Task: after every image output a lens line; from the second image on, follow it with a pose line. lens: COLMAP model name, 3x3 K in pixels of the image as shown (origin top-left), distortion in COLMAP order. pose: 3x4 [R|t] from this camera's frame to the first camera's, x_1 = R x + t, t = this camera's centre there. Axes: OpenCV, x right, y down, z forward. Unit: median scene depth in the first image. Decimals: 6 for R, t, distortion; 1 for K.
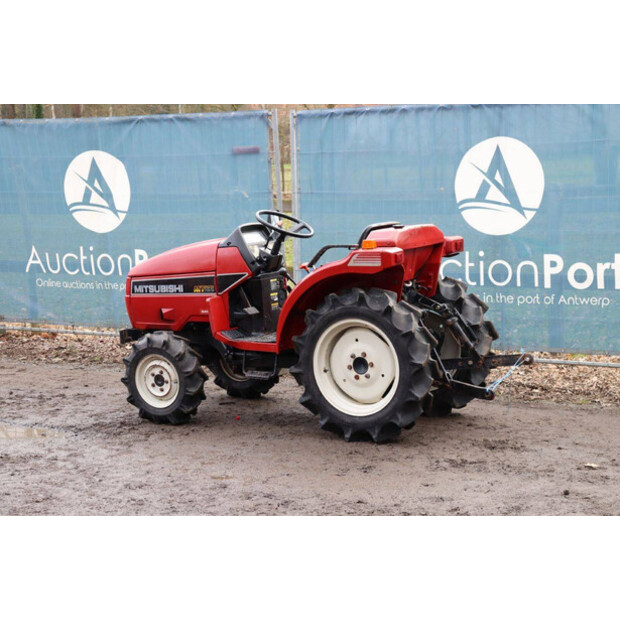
lens RADIAL K [[1385.6, 0, 307.2], [0, 1385.6, 303.7], [0, 0, 1]] dist [0.318182, 0.000000]
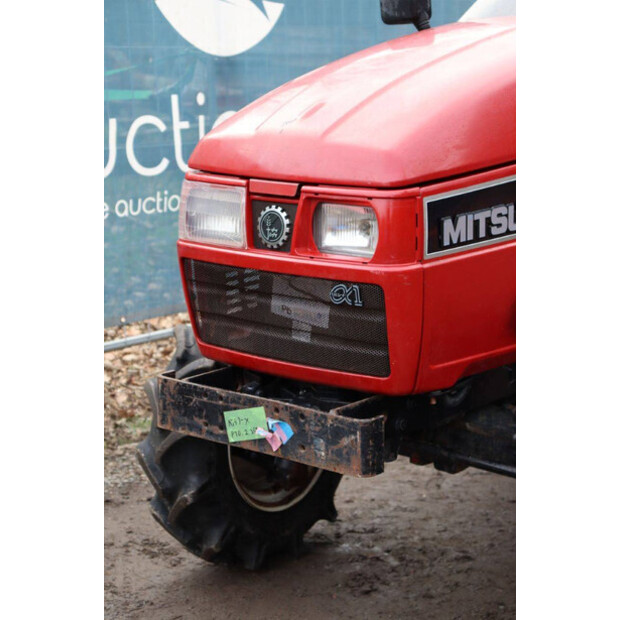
lens RADIAL K [[1449.5, 0, 312.5], [0, 1449.5, 308.8], [0, 0, 1]] dist [0.462075, 0.000000]
pose [[0.140330, -0.153122, 0.978193, -0.391967], [0.098829, 0.985201, 0.140041, -0.036522], [-0.985160, 0.077022, 0.153386, 1.024297]]
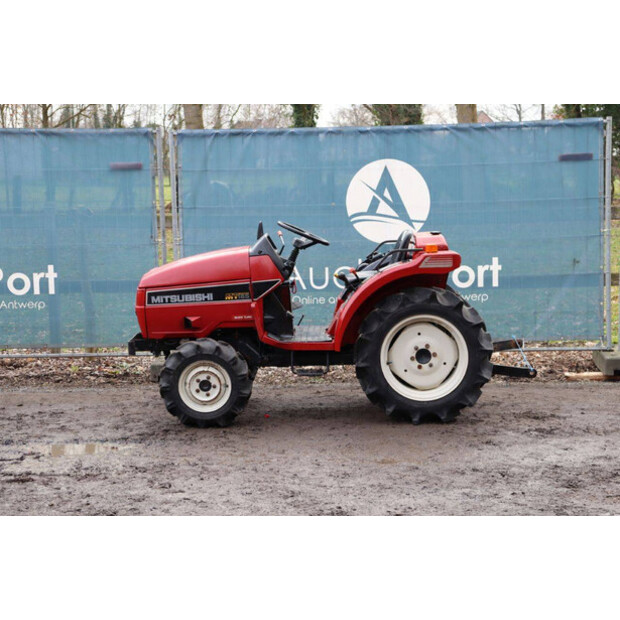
lens RADIAL K [[1290.5, 0, 309.7], [0, 1290.5, 308.2], [0, 0, 1]] dist [0.356042, 0.000000]
pose [[0.858108, -0.039648, 0.511936, -0.530694], [0.047426, 0.998872, -0.002136, 0.003277], [-0.511274, 0.026112, 0.859021, 0.132623]]
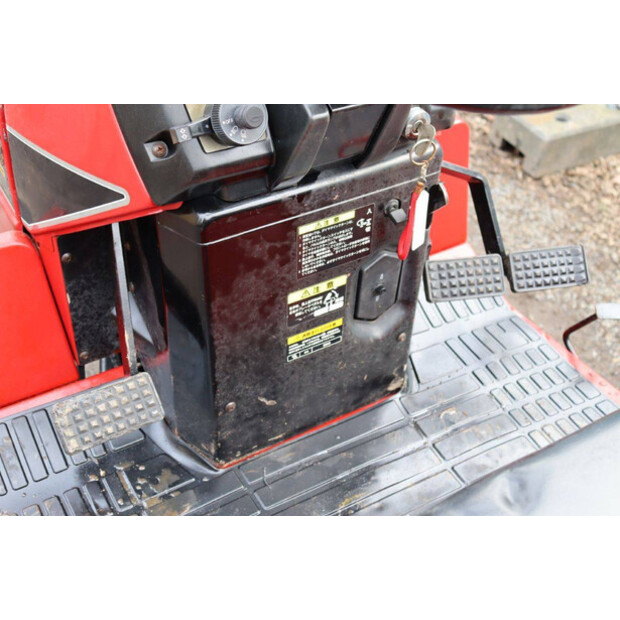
lens RADIAL K [[826.7, 0, 307.2], [0, 826.7, 306.3], [0, 0, 1]] dist [0.049499, 0.000000]
pose [[0.883163, 0.371467, -0.286419, 0.006973], [-0.139673, 0.791176, 0.595426, -0.070646], [0.447789, -0.485853, 0.750621, 0.925107]]
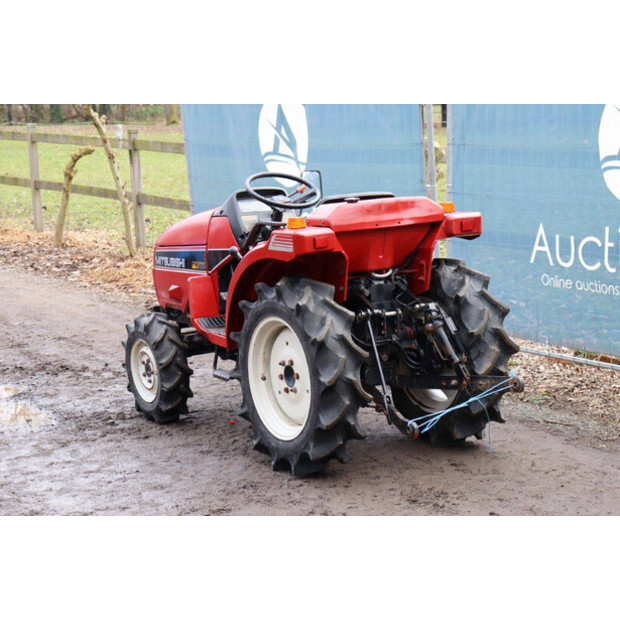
lens RADIAL K [[1449.5, 0, 306.9], [0, 1449.5, 310.4], [0, 0, 1]] dist [0.462075, 0.000000]
pose [[0.886154, 0.063849, -0.458972, 0.389917], [-0.040122, 0.997314, 0.061273, -0.040159], [0.461651, -0.035882, 0.886336, 0.252360]]
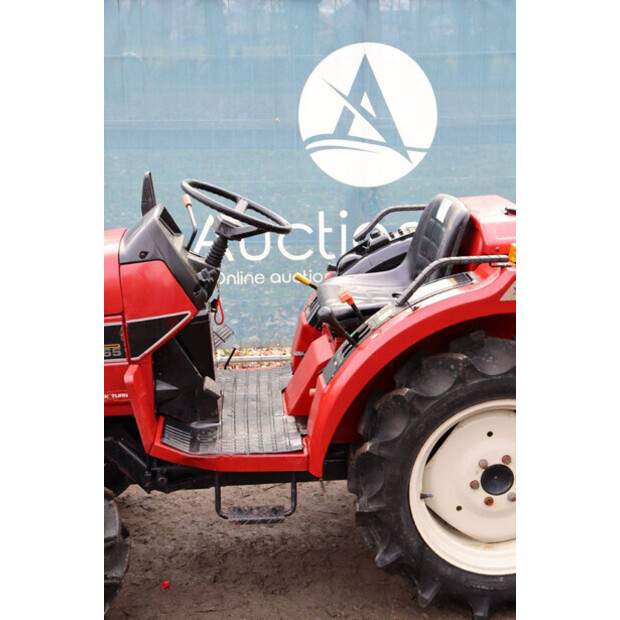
lens RADIAL K [[1019.5, 0, 317.7], [0, 1019.5, 313.9], [0, 0, 1]] dist [0.191726, 0.000000]
pose [[0.805576, -0.127332, 0.578649, -0.217561], [0.047035, 0.987296, 0.151774, -0.074397], [-0.590623, -0.095048, 0.801330, 0.672922]]
